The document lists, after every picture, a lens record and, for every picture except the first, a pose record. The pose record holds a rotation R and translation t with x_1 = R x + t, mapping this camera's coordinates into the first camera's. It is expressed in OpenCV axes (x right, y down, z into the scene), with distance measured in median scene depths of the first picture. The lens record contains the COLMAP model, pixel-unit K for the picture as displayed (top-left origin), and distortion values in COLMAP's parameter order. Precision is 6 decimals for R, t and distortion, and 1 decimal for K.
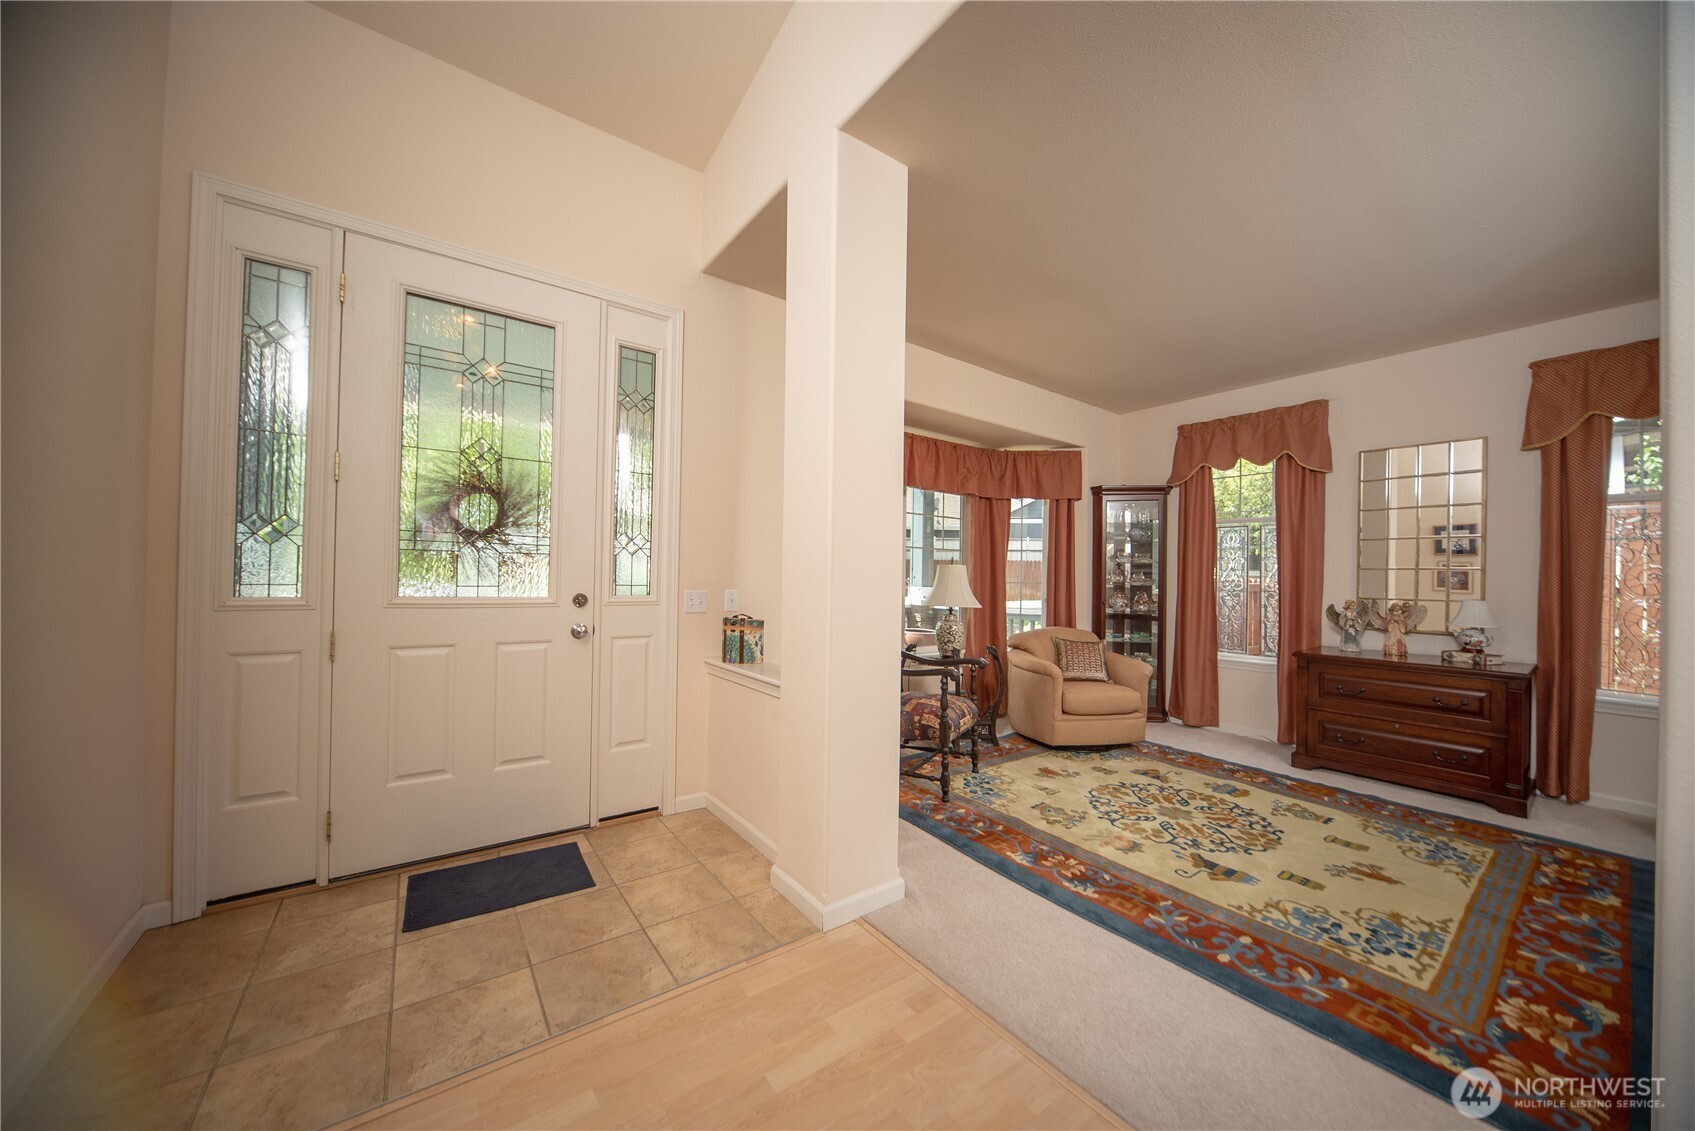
lens RADIAL K [[594.7, 0, 855.9], [0, 594.7, 576.6], [0, 0, 1]] dist [-0.013940, 0.001408]
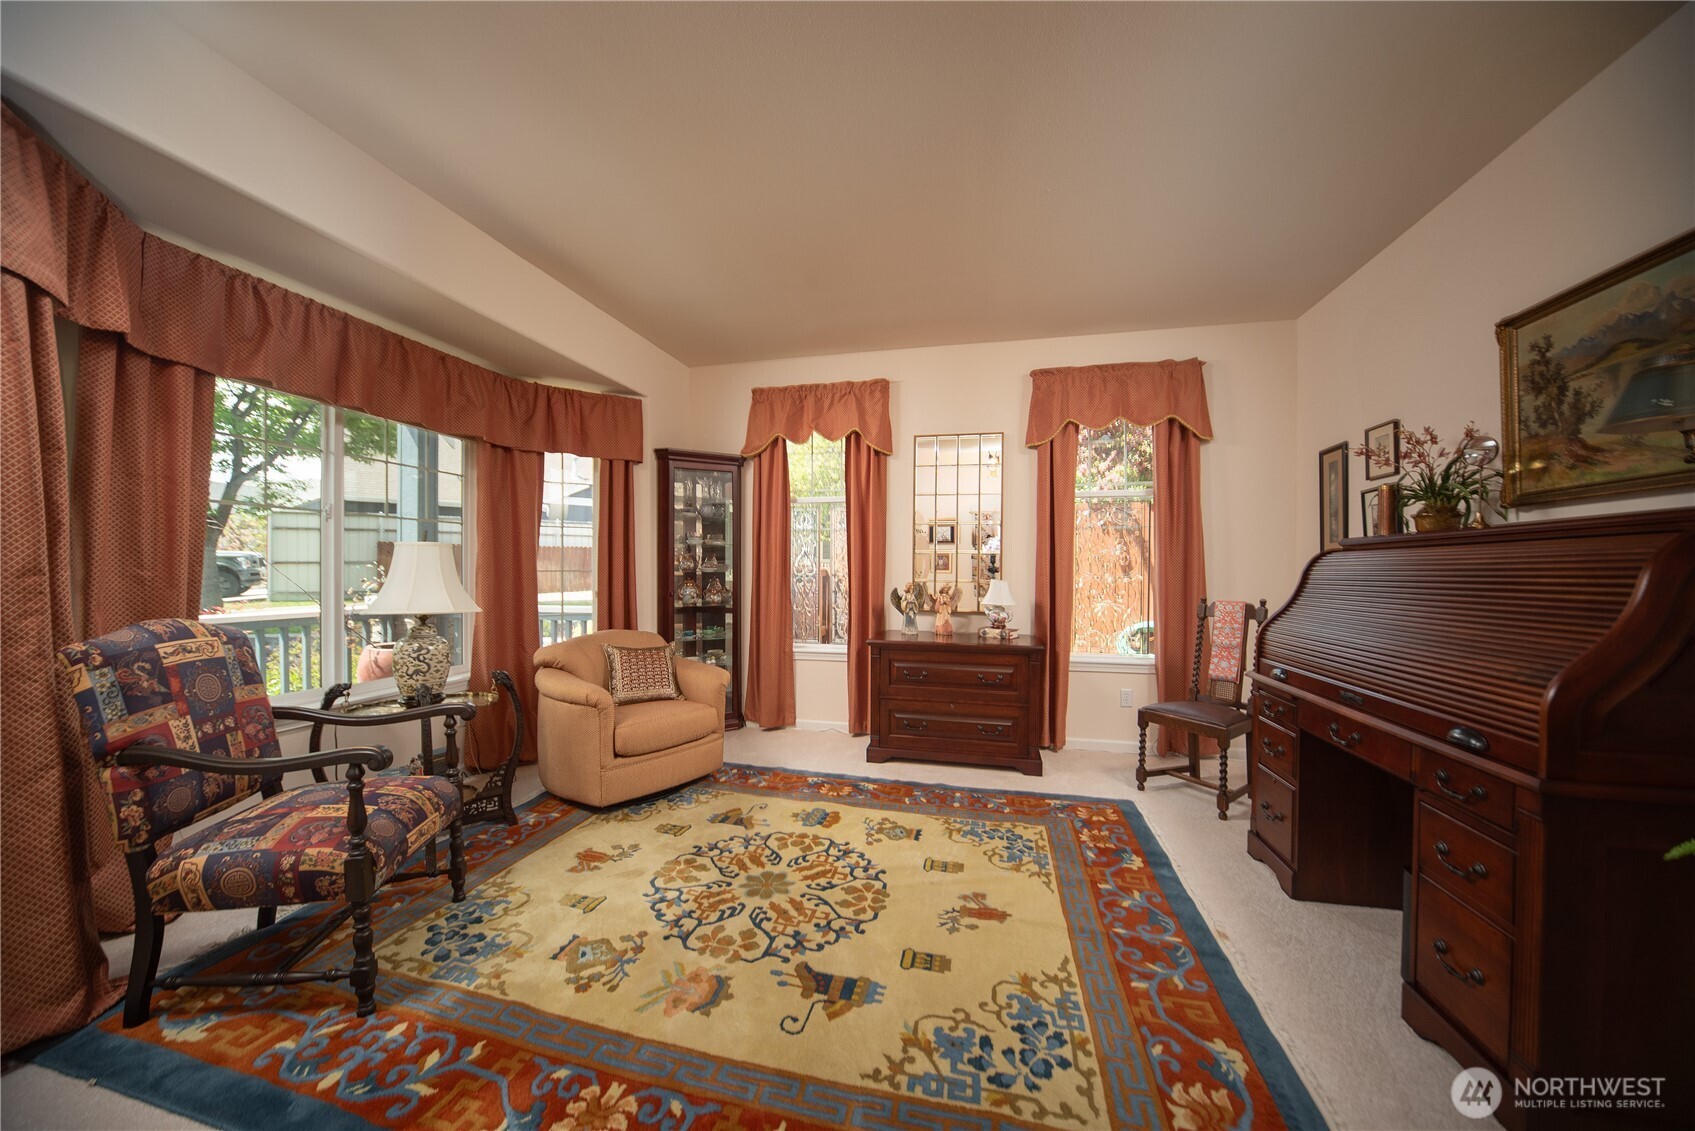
lens RADIAL K [[594.7, 0, 851.3], [0, 594.7, 571.4], [0, 0, 1]] dist [-0.013940, 0.001408]
pose [[0.775581, -0.015448, 0.631059, 0.152578], [0.006996, 0.999849, 0.015877, 0.003387], [-0.631209, -0.007899, 0.775573, 0.341677]]
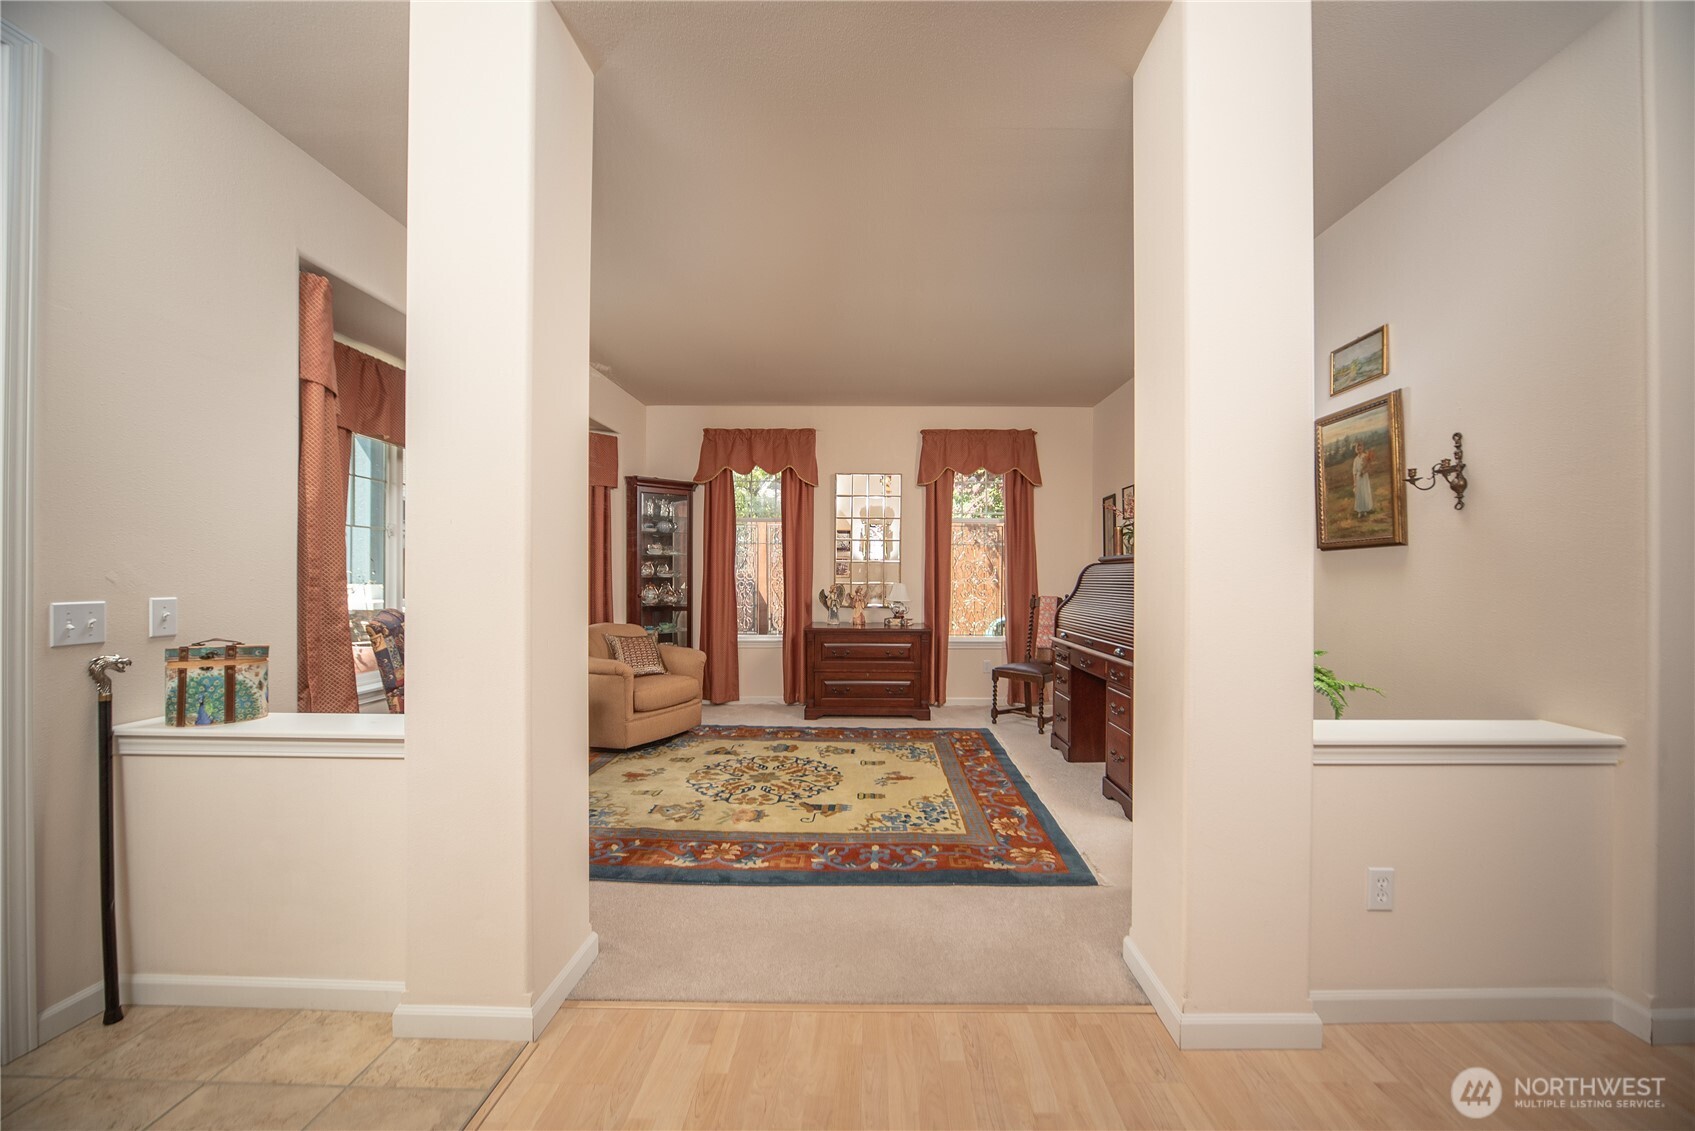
lens RADIAL K [[613.6, 0, 887.0], [0, 613.6, 575.8], [0, 0, 1]] dist [-0.010593, -0.000148]
pose [[0.595441, -0.015775, 0.803244, -0.237466], [0.005279, 0.999862, 0.015723, -0.003746], [-0.803382, -0.005122, 0.595442, 0.103935]]
